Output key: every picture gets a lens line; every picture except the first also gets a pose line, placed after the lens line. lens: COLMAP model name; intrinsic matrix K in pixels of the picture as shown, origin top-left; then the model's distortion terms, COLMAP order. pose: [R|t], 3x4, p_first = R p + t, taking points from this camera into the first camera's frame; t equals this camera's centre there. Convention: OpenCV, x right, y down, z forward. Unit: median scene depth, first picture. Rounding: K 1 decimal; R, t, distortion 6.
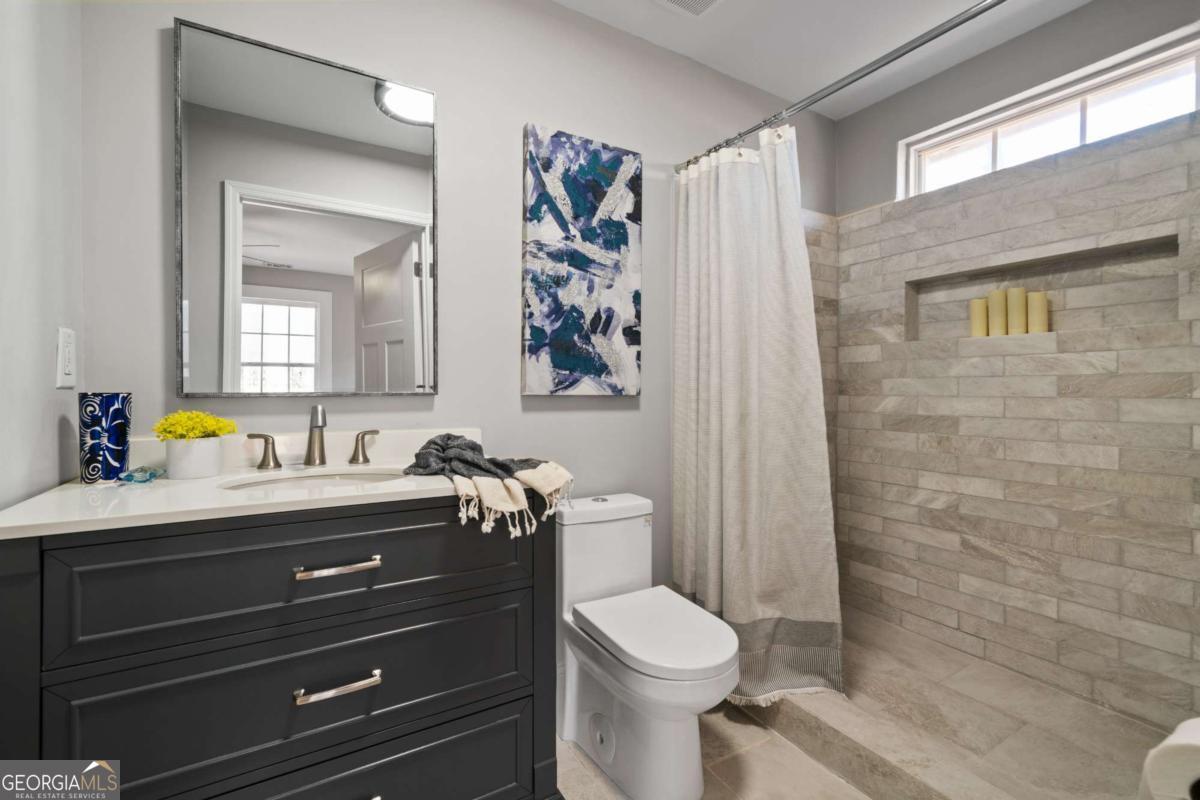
lens RADIAL K [[527.7, 0, 586.4], [0, 527.7, 389.2], [0, 0, 1]] dist [0.000983, 0.000226]
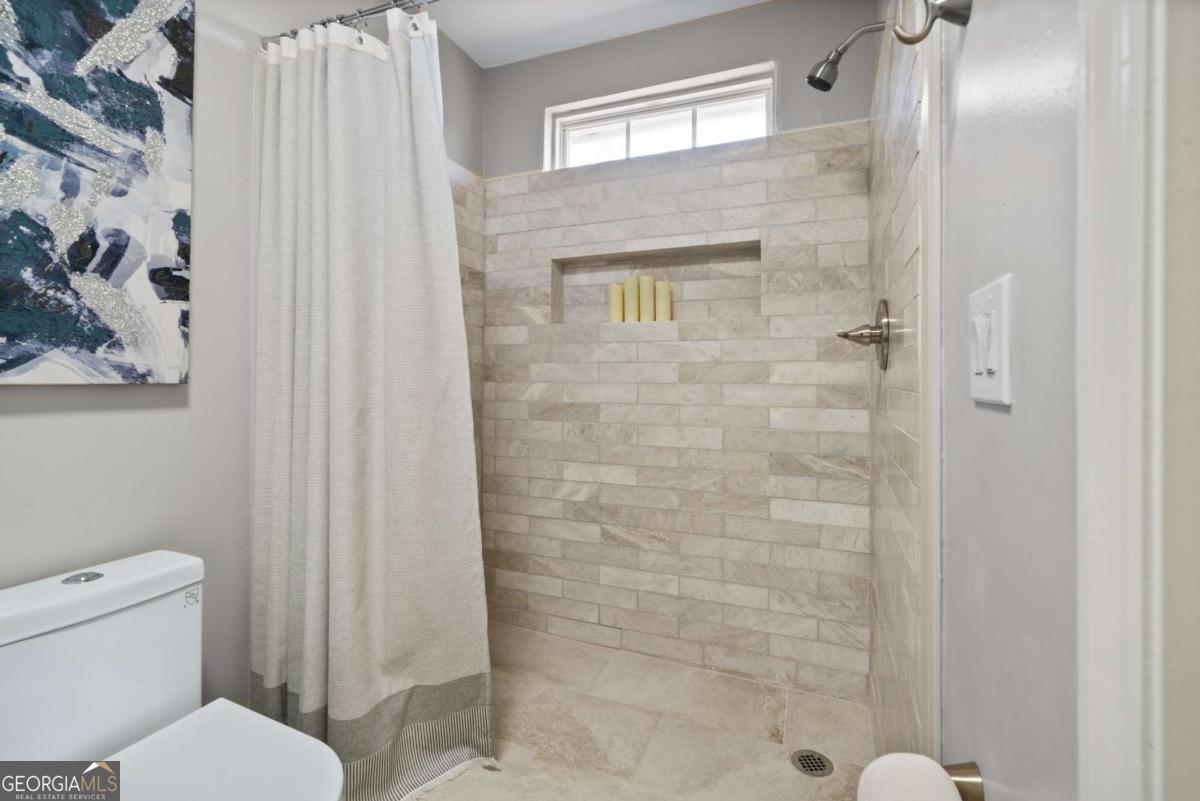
lens RADIAL K [[536.6, 0, 597.6], [0, 536.6, 373.5], [0, 0, 1]] dist [-0.001621, 0.000406]
pose [[0.787571, 0.004759, 0.616206, 0.096223], [-0.003752, 0.999989, -0.002927, -0.000032], [-0.616213, -0.000007, 0.787580, 0.229699]]
